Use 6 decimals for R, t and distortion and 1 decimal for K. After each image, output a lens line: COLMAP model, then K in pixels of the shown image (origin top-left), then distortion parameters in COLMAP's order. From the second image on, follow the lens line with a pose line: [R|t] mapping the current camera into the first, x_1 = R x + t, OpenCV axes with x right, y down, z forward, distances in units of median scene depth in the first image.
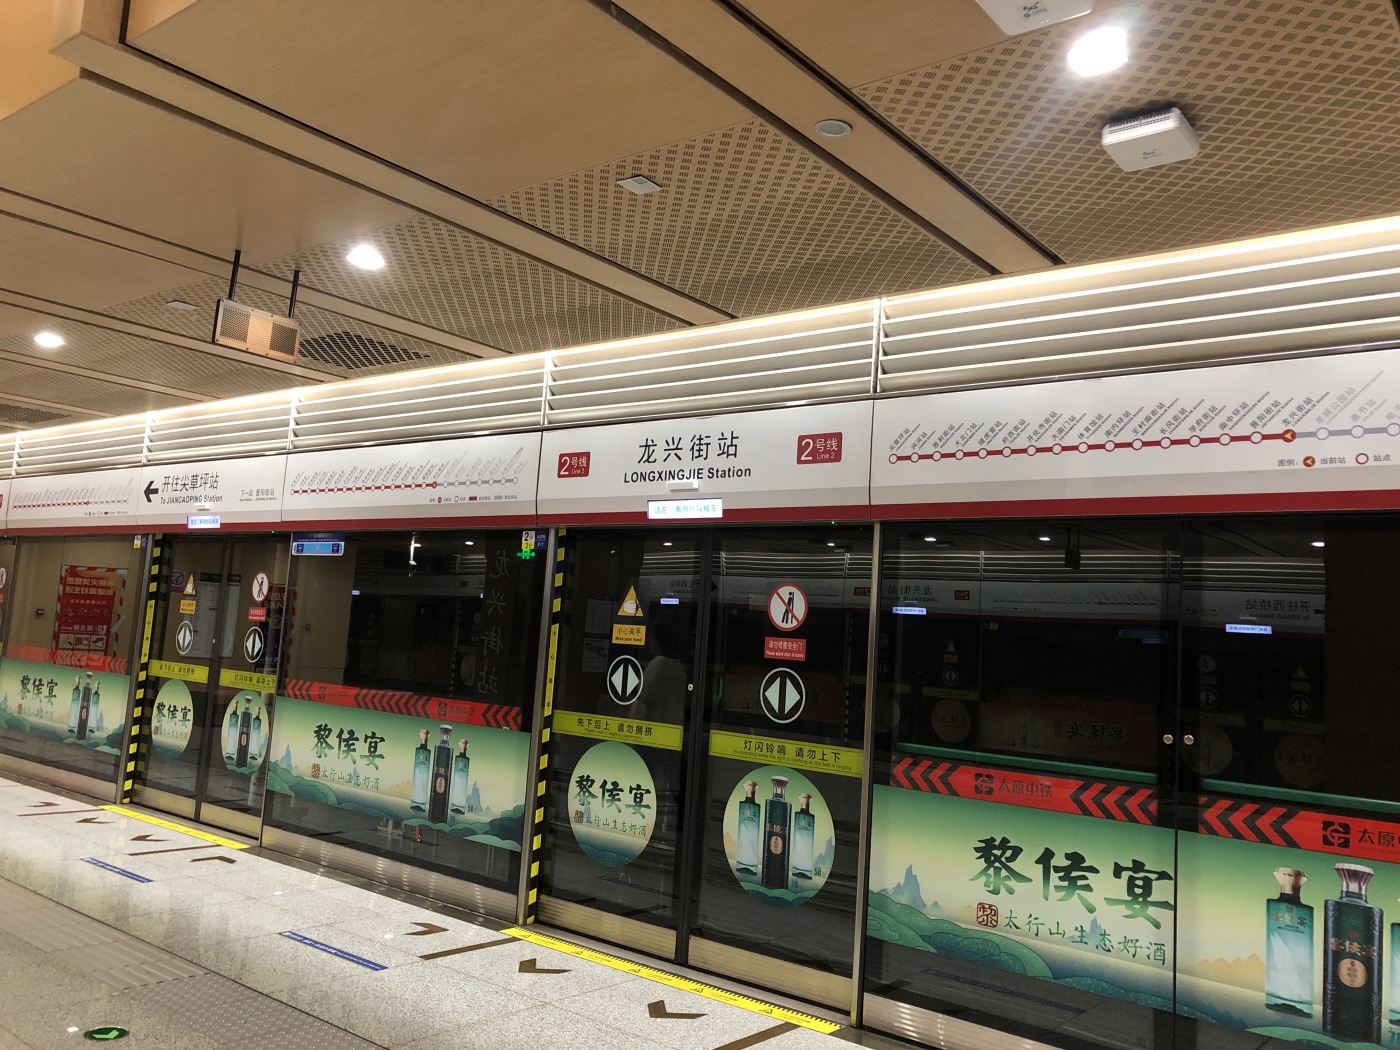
lens RADIAL K [[1141.6, 0, 697.4], [0, 1141.6, 508.3], [0, 0, 1]] dist [-0.008107, 0.044440]
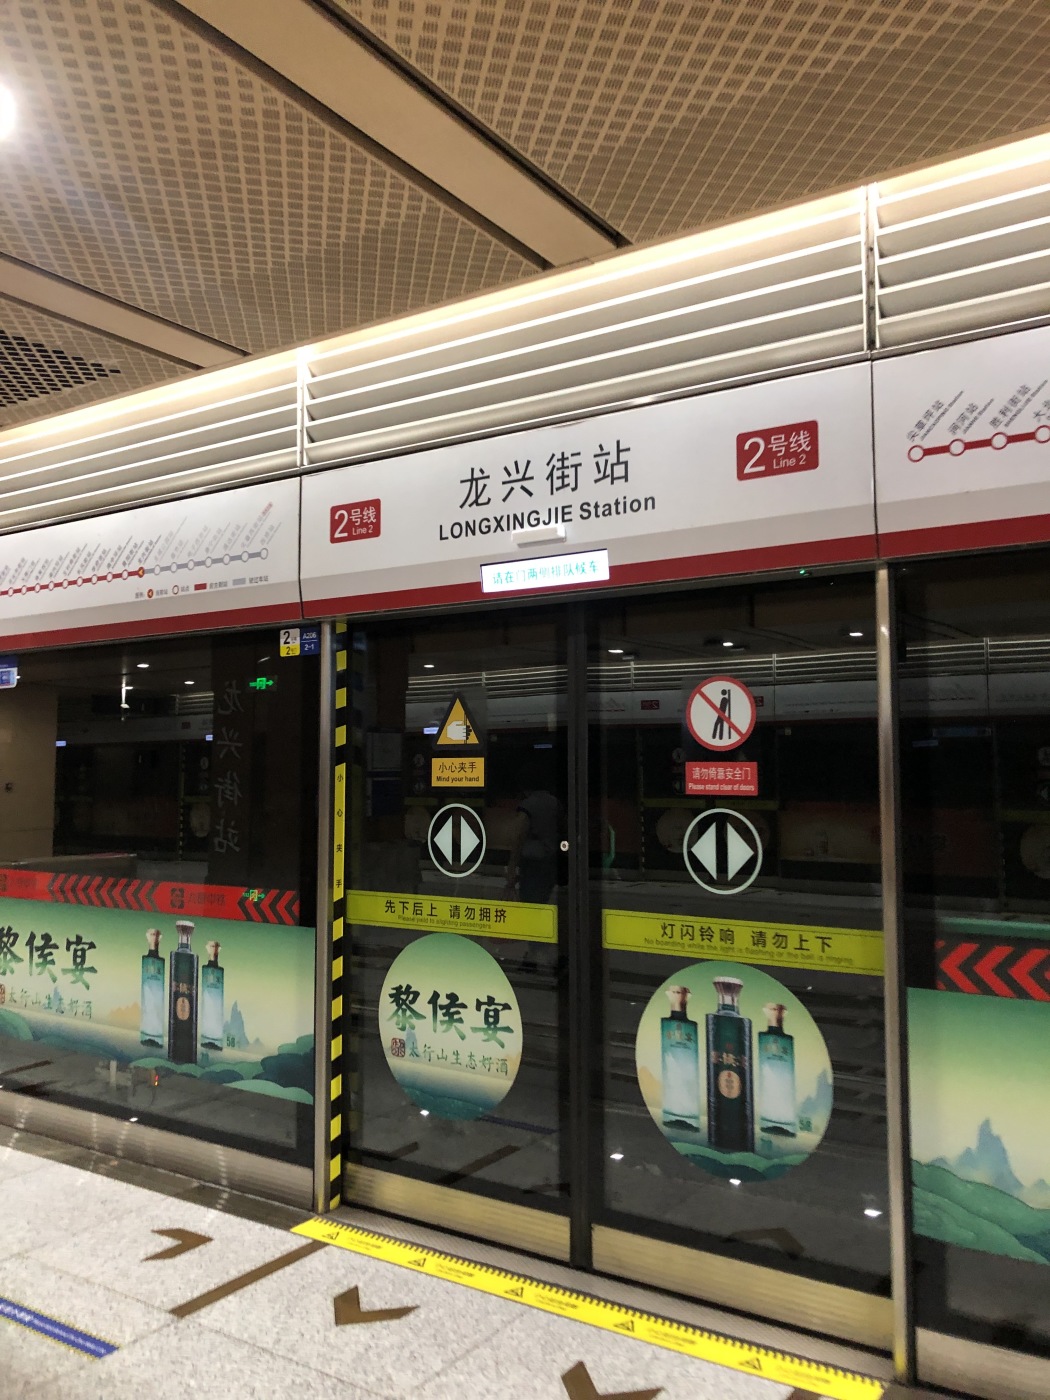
lens RADIAL K [[1141.6, 0, 525.0], [0, 1141.6, 700.0], [0, 0, 1]] dist [-0.008107, 0.044440]
pose [[0.993999, -0.061664, 0.090347, -0.081024], [0.056518, 0.996689, 0.058451, 0.033214], [-0.093652, -0.052994, 0.994194, 0.350790]]
